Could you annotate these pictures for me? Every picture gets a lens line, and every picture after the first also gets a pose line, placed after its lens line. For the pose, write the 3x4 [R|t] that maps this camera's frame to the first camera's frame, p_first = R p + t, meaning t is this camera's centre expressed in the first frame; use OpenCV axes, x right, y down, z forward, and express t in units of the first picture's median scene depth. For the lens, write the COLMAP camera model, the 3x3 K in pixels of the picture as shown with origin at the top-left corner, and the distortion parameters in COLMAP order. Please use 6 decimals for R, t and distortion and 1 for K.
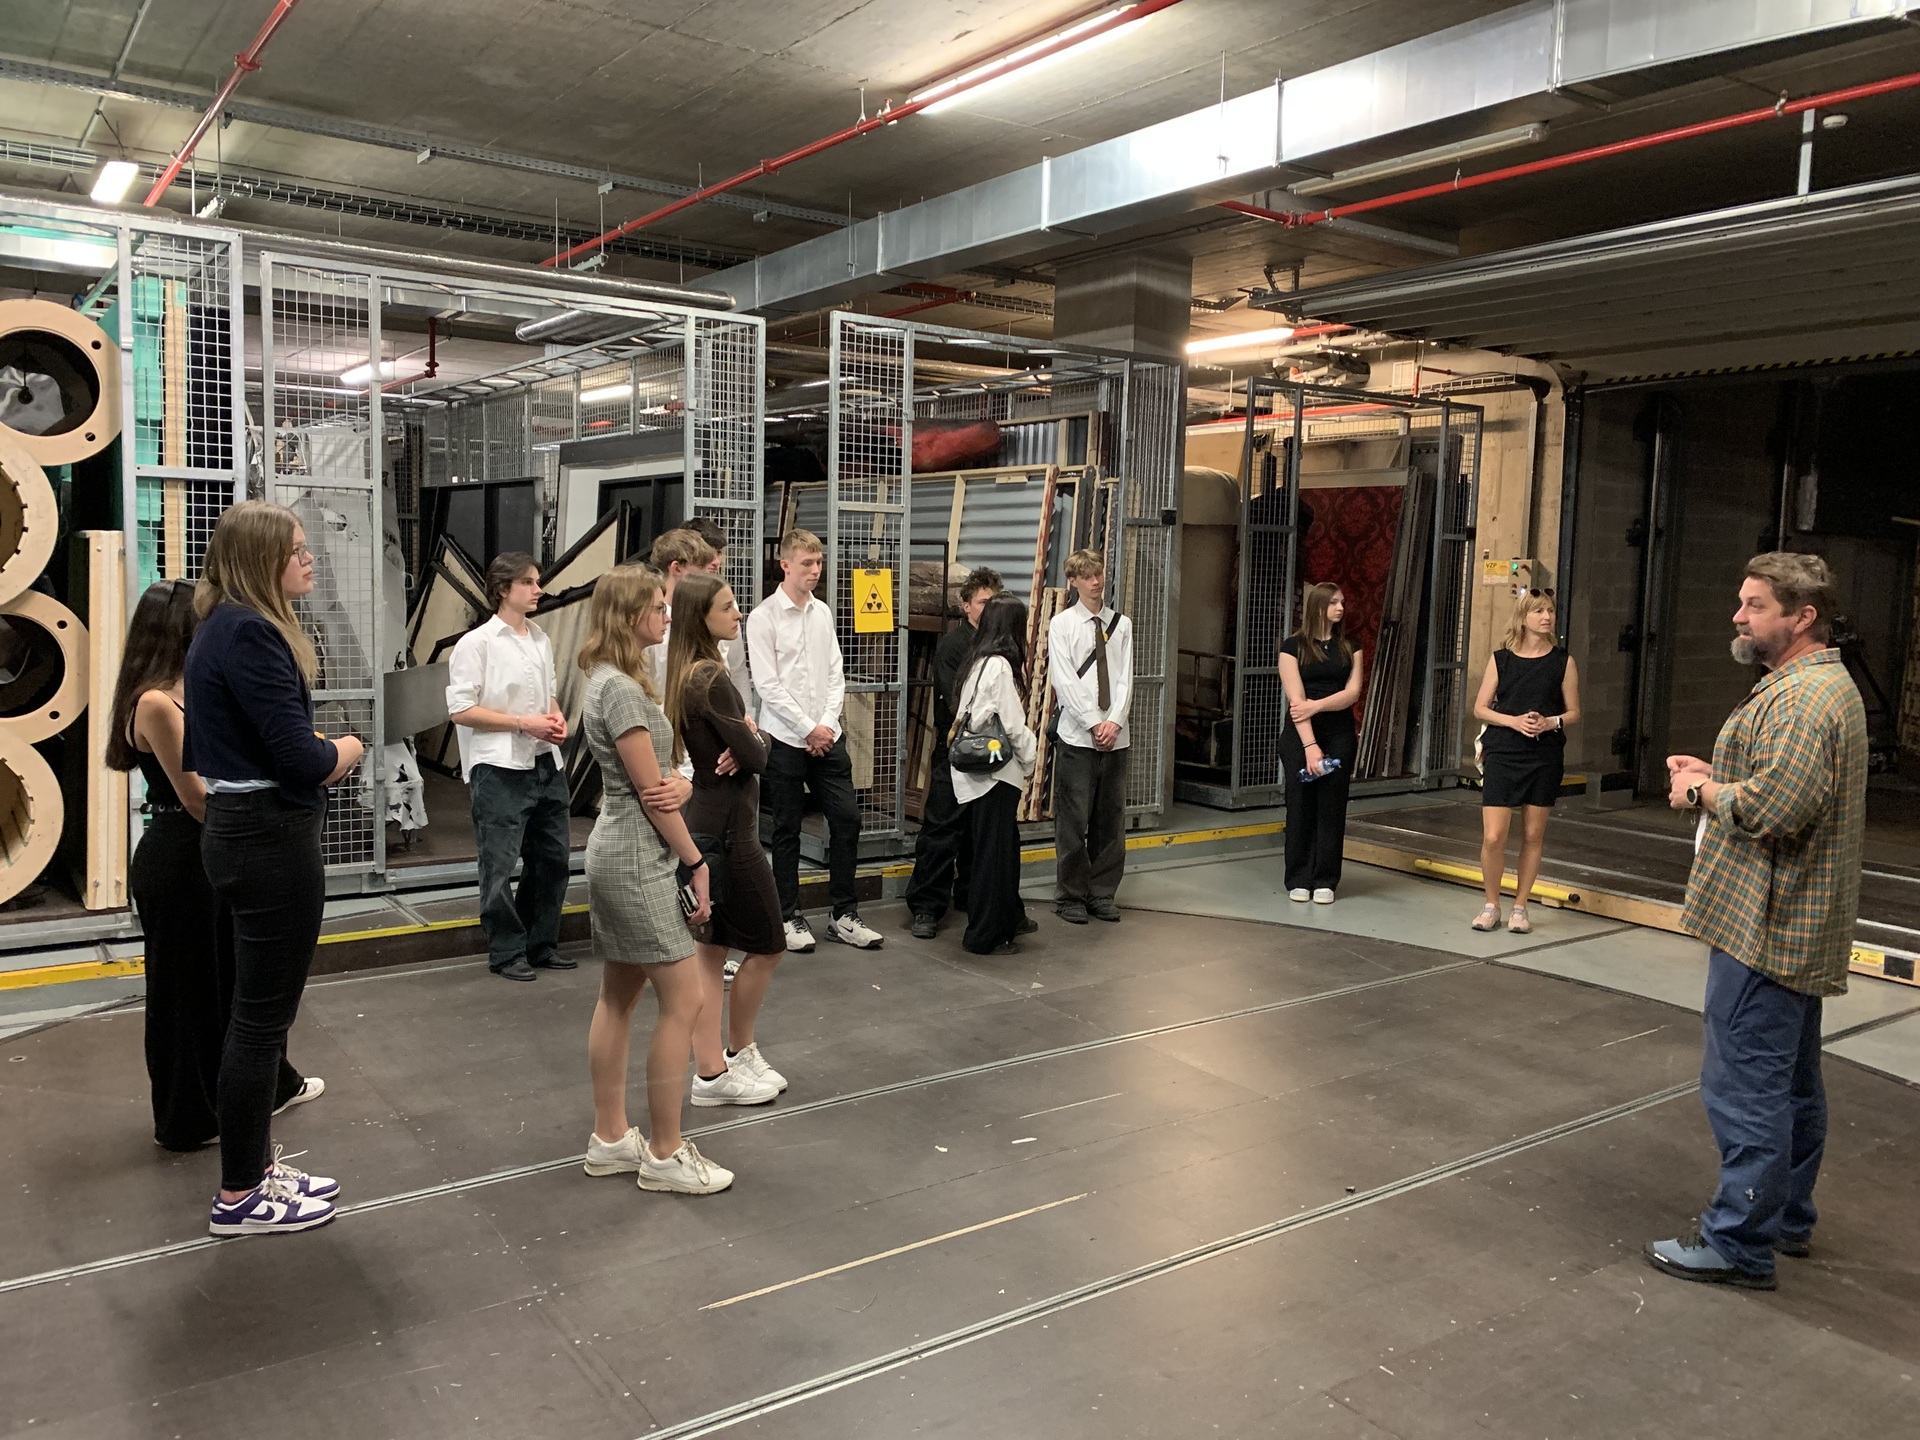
lens RADIAL K [[1470.4, 0, 949.7], [0, 1470.4, 715.6], [0, 0, 1]] dist [0.029664, -0.016616]
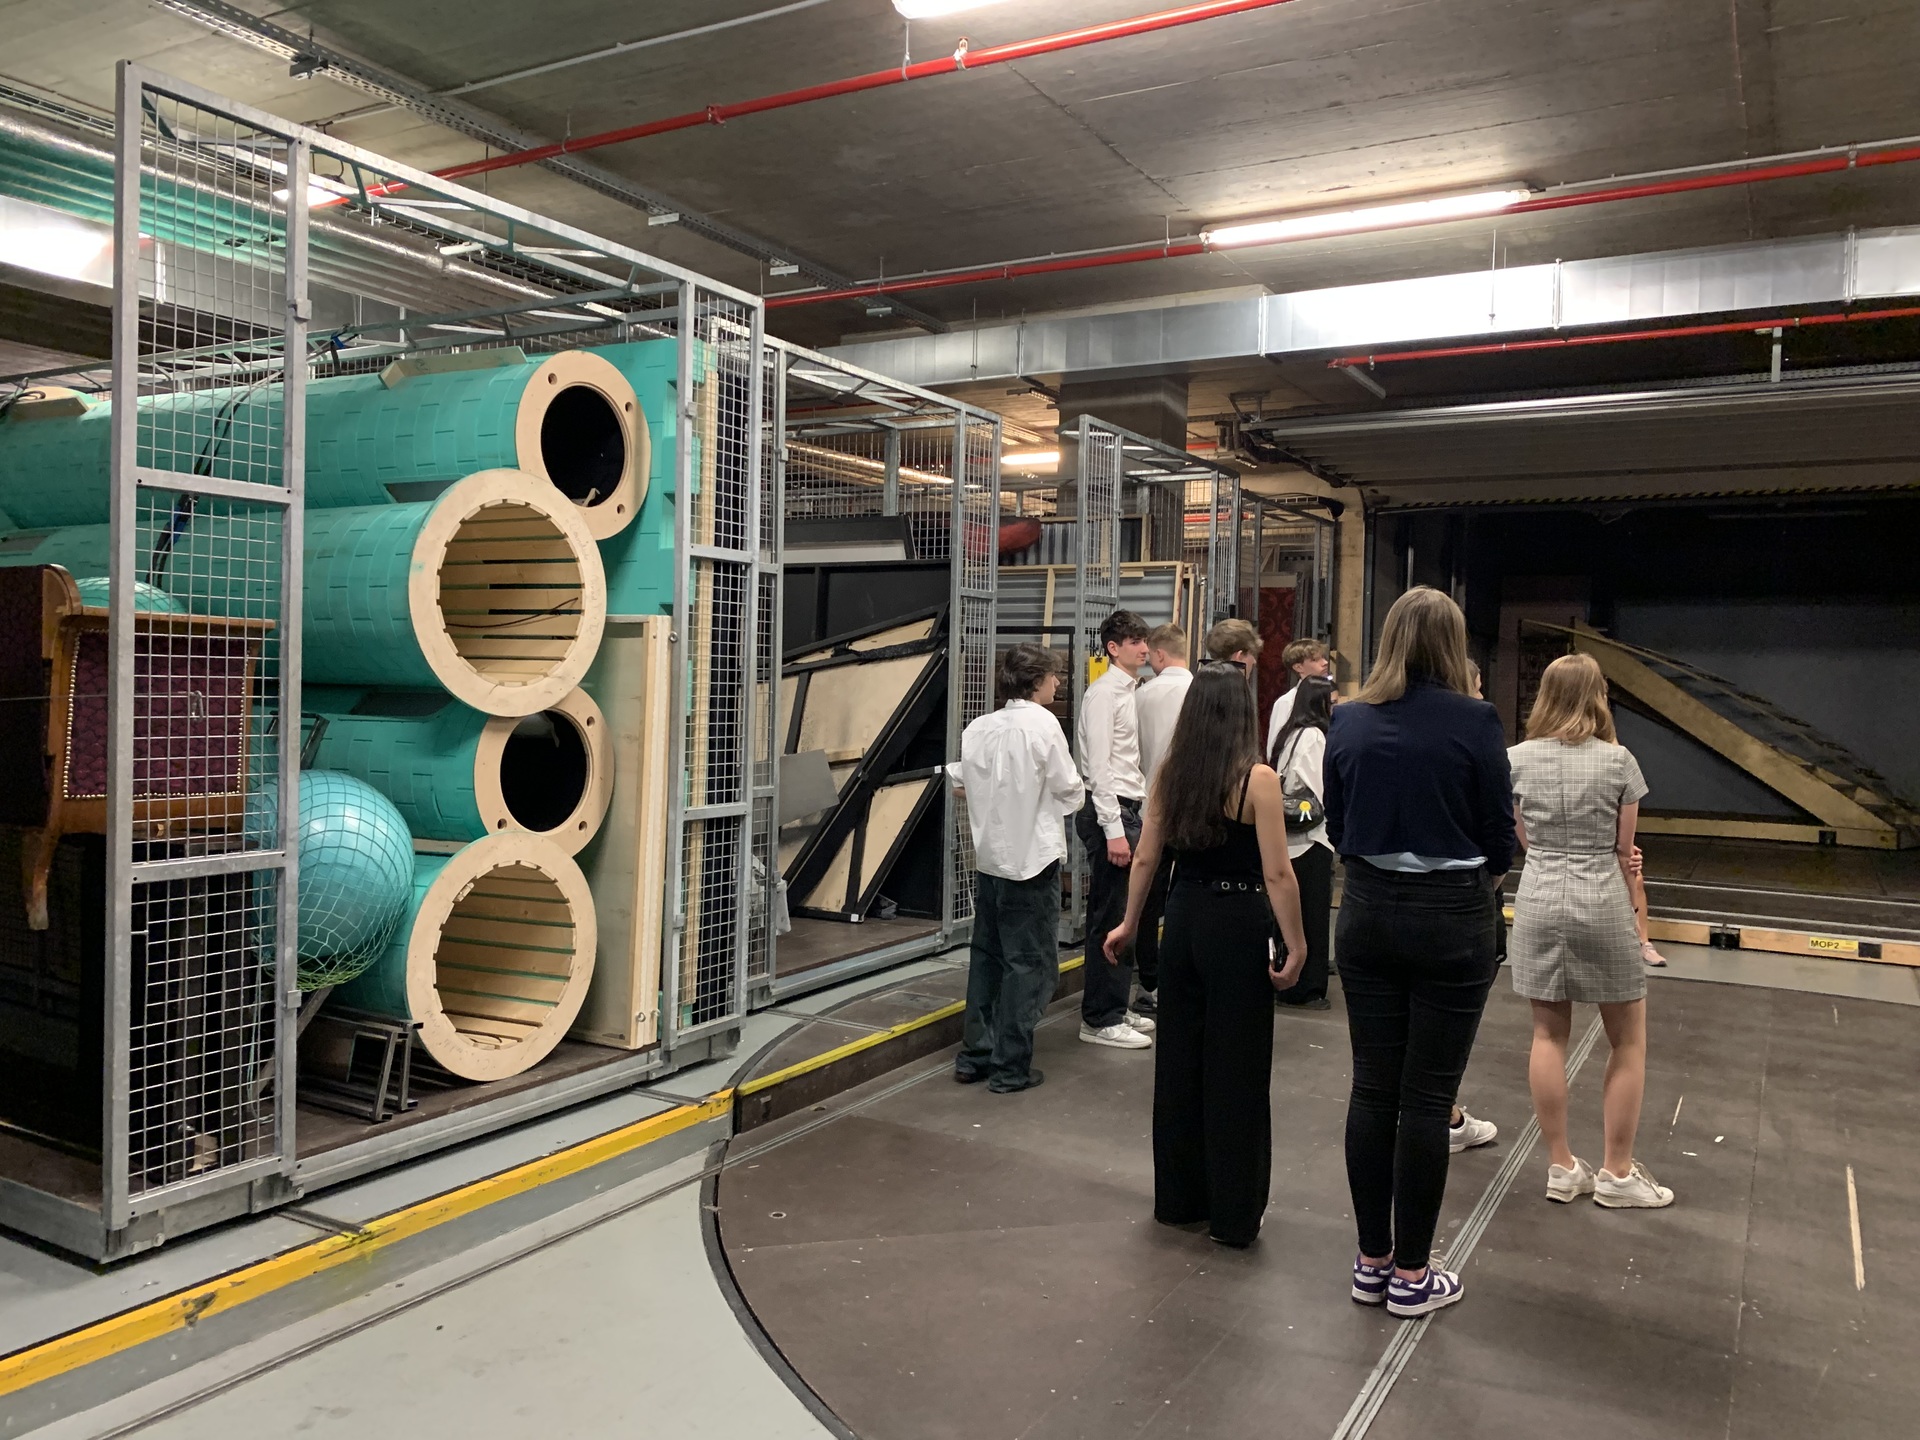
lens RADIAL K [[1470.4, 0, 956.9], [0, 1470.4, 715.2], [0, 0, 1]] dist [0.029664, -0.016616]
pose [[0.905739, -0.017001, 0.423495, -0.614350], [0.043413, 0.997661, -0.052797, -0.008032], [-0.421606, 0.066206, 0.904359, 0.102518]]
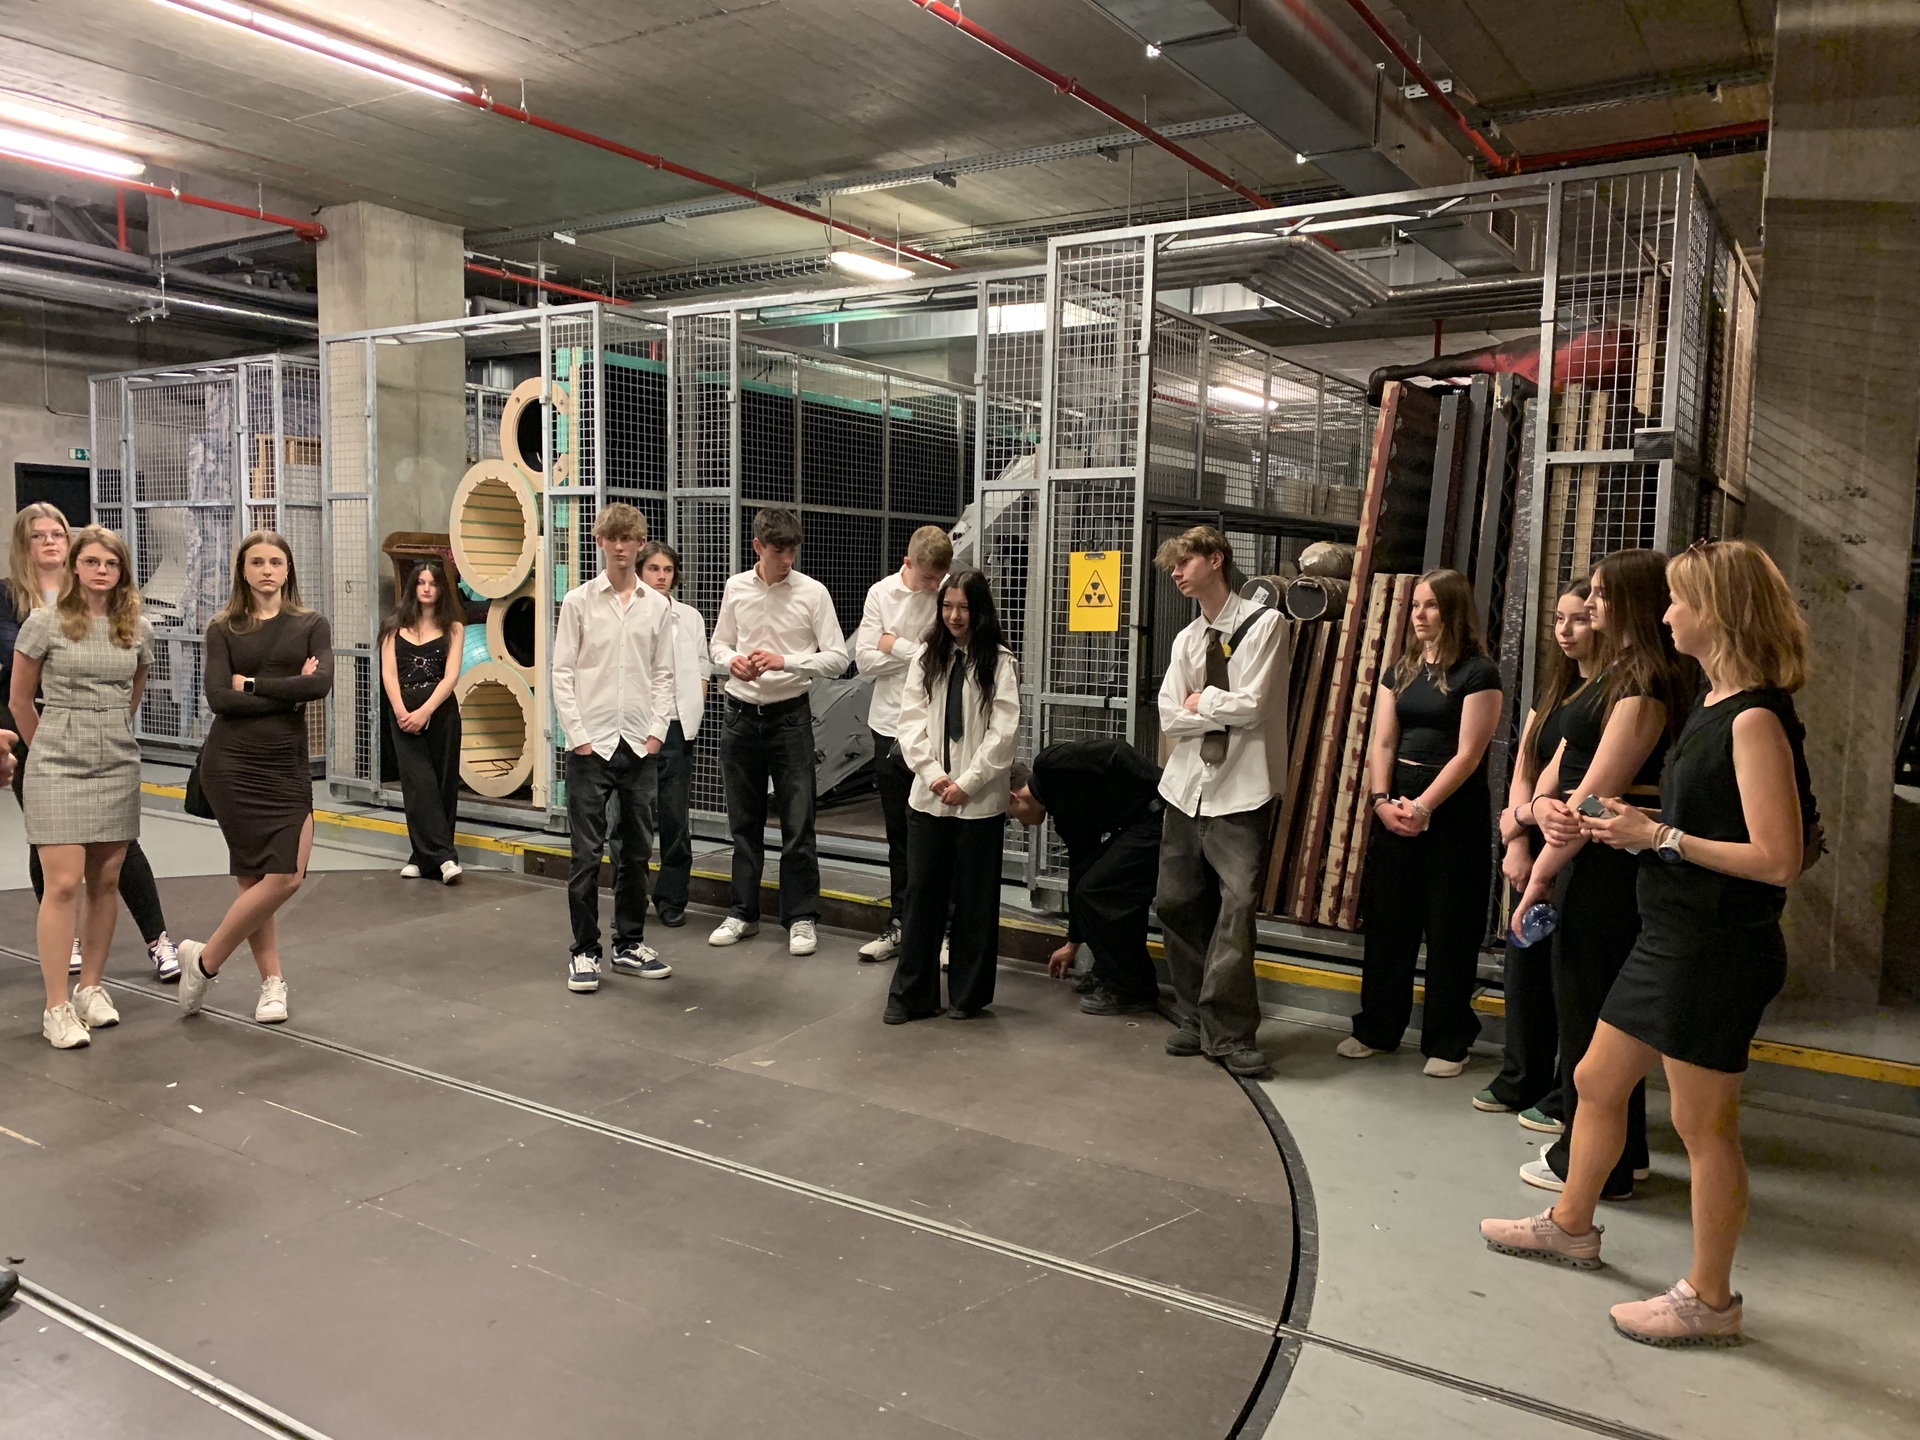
lens RADIAL K [[1470.4, 0, 952.0], [0, 1470.4, 724.4], [0, 0, 1]] dist [0.029664, -0.016616]
pose [[0.370694, 0.072515, -0.925920, 0.687830], [-0.101328, 0.994154, 0.037292, -0.030192], [0.923211, 0.079998, 0.375875, 0.664800]]
